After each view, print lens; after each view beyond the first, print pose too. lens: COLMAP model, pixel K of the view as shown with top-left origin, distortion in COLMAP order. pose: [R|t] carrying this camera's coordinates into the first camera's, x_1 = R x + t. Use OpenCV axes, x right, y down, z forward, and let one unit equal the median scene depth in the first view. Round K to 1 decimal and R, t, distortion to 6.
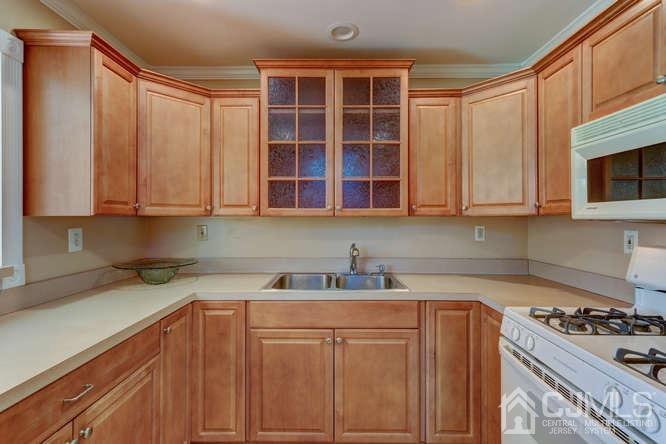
lens RADIAL K [[316.0, 0, 333.7], [0, 316.0, 216.1], [0, 0, 1]] dist [0.013782, 0.000647]
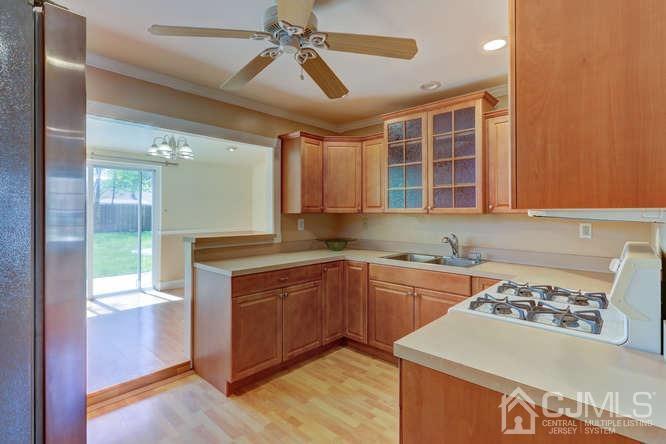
lens RADIAL K [[316.0, 0, 333.7], [0, 316.0, 216.1], [0, 0, 1]] dist [0.013782, 0.000647]
pose [[0.743928, 0.006873, -0.668224, 0.682534], [-0.002608, 0.999969, 0.007382, 0.002839], [0.668254, -0.003749, 0.743924, -0.368161]]
